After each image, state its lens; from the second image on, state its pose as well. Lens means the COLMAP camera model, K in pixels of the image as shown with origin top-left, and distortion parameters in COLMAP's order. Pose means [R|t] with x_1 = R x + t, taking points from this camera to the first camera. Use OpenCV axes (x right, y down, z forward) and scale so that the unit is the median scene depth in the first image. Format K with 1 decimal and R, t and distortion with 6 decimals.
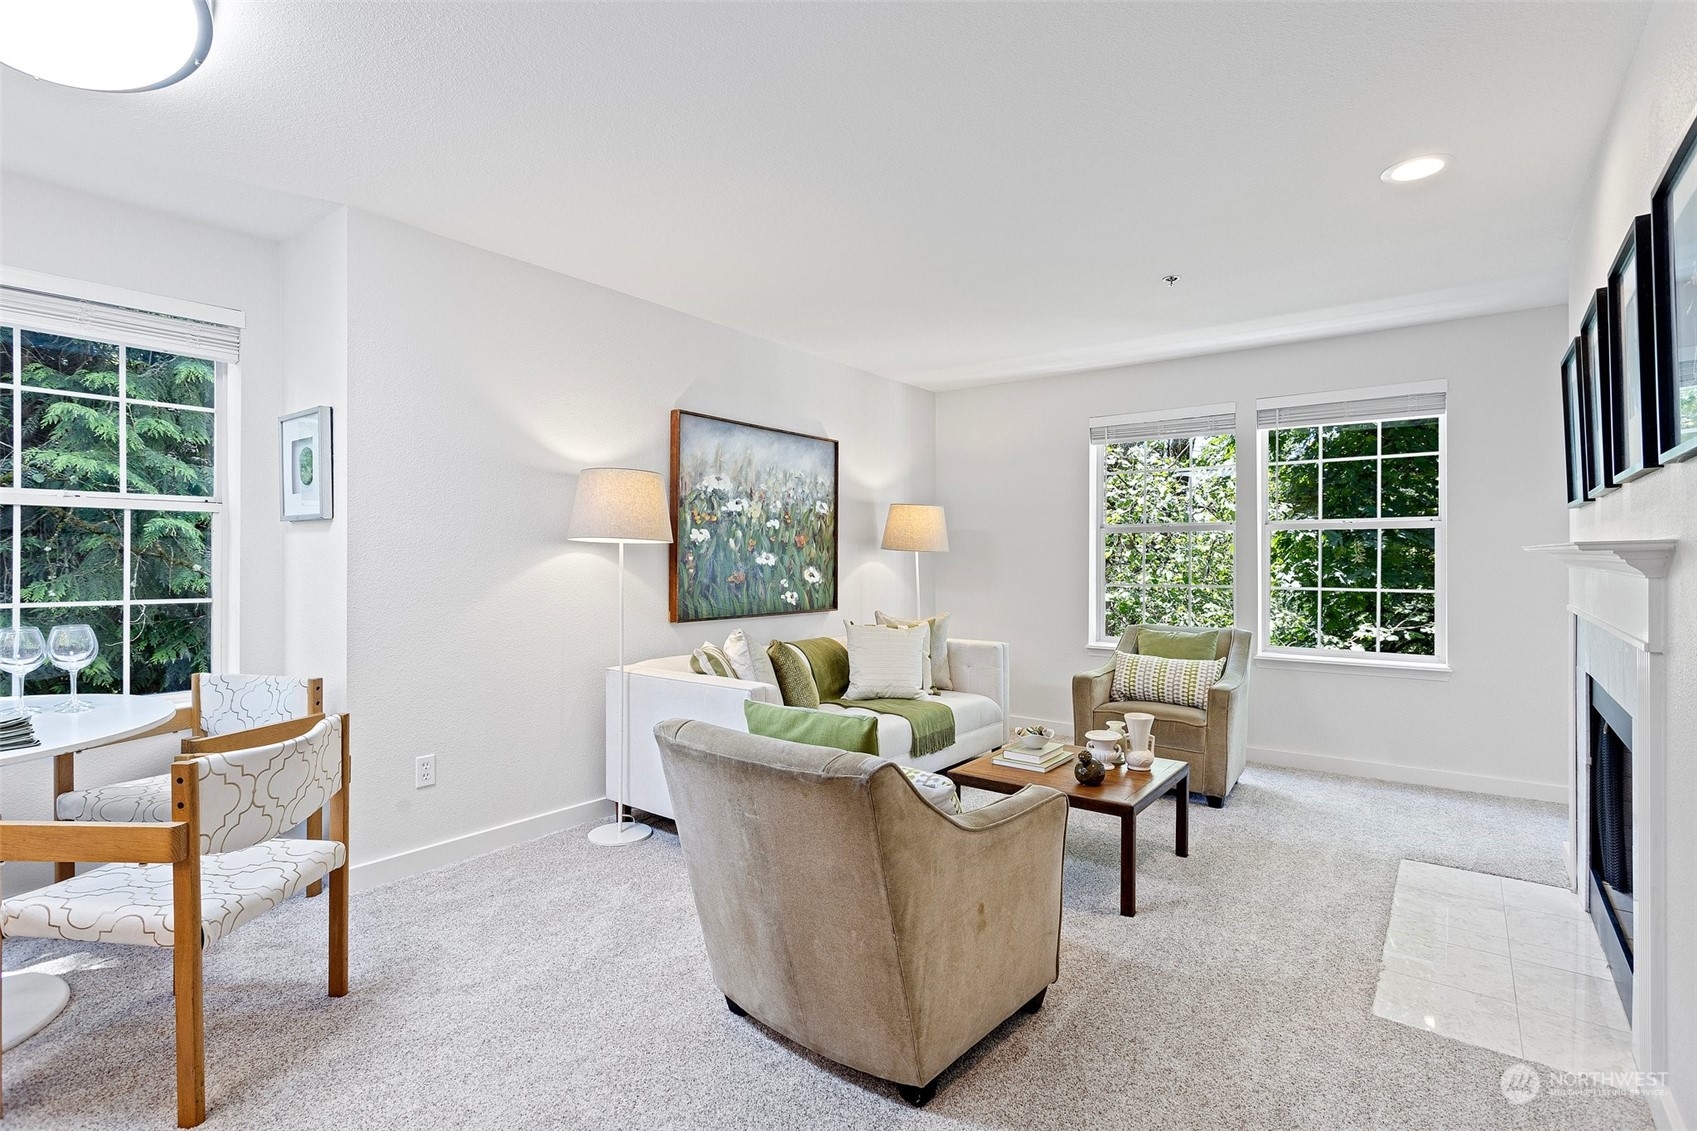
lens RADIAL K [[819.1, 0, 851.1], [0, 819.1, 561.9], [0, 0, 1]] dist [-0.002316, 0.005073]
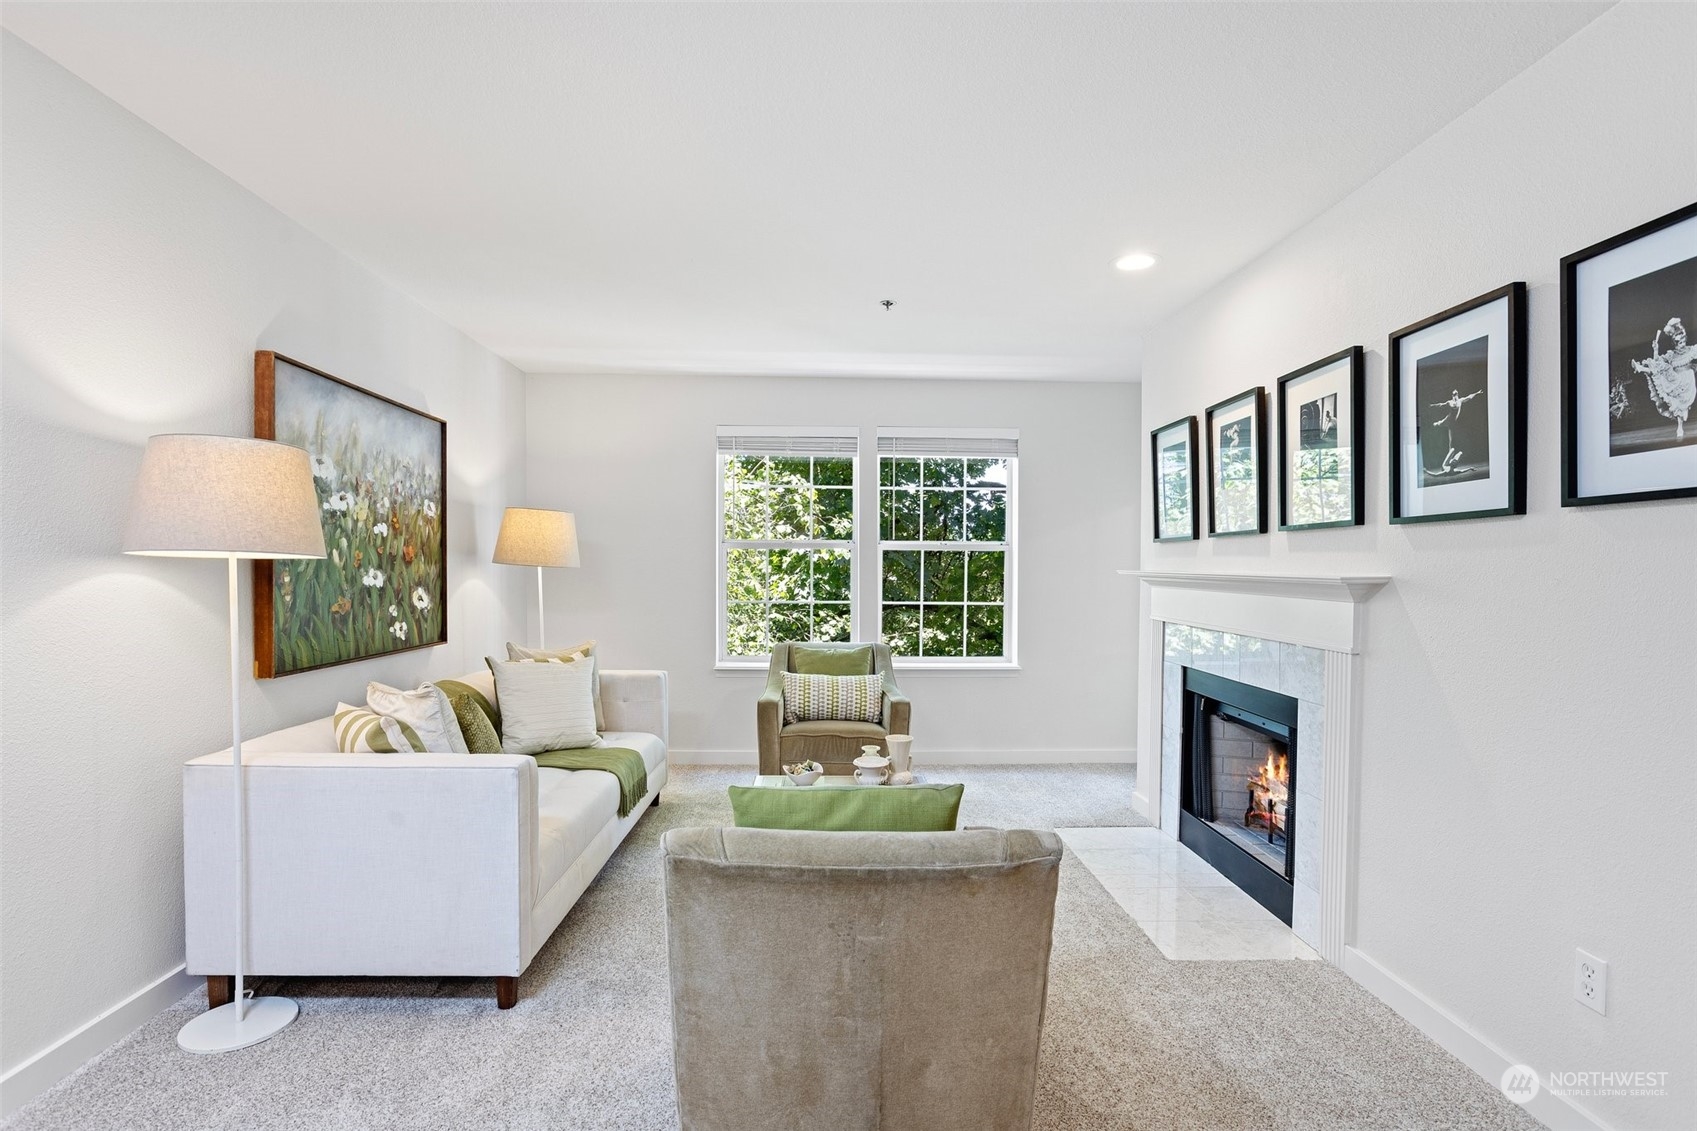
lens RADIAL K [[852.8, 0, 857.1], [0, 852.8, 591.8], [0, 0, 1]] dist [-0.009170, 0.004167]
pose [[0.772763, -0.013230, 0.634557, -0.264810], [-0.004646, 0.999638, 0.026499, -0.014287], [-0.634678, -0.023425, 0.772421, 0.167950]]
